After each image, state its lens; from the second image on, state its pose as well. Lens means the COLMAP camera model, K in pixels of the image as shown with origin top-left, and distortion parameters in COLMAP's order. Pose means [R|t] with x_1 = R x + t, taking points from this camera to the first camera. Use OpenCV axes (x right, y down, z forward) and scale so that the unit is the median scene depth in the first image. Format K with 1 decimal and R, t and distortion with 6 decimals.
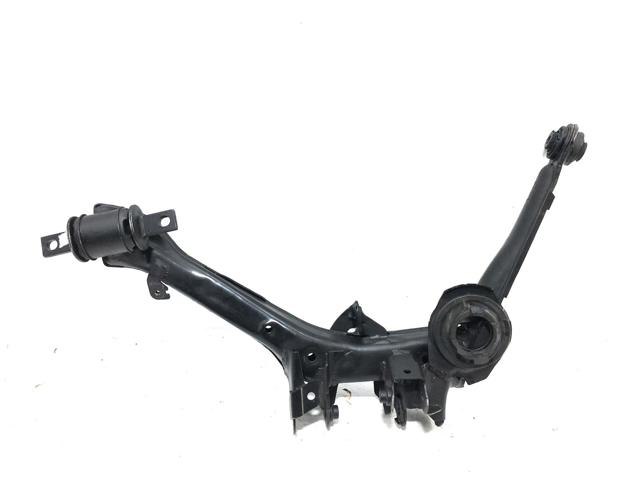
lens RADIAL K [[550.3, 0, 320.0], [0, 550.3, 240.0], [0, 0, 1]] dist [0.111034, -0.172396]
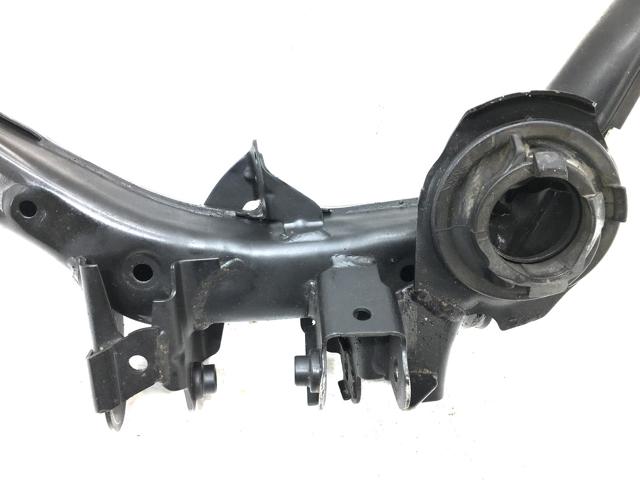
lens RADIAL K [[550.3, 0, 320.0], [0, 550.3, 240.0], [0, 0, 1]] dist [0.111034, -0.172396]
pose [[0.999631, -0.003180, 0.026981, 0.110547], [-0.004423, 0.960831, 0.277099, 0.069680], [-0.026805, -0.277116, 0.960463, 0.597124]]
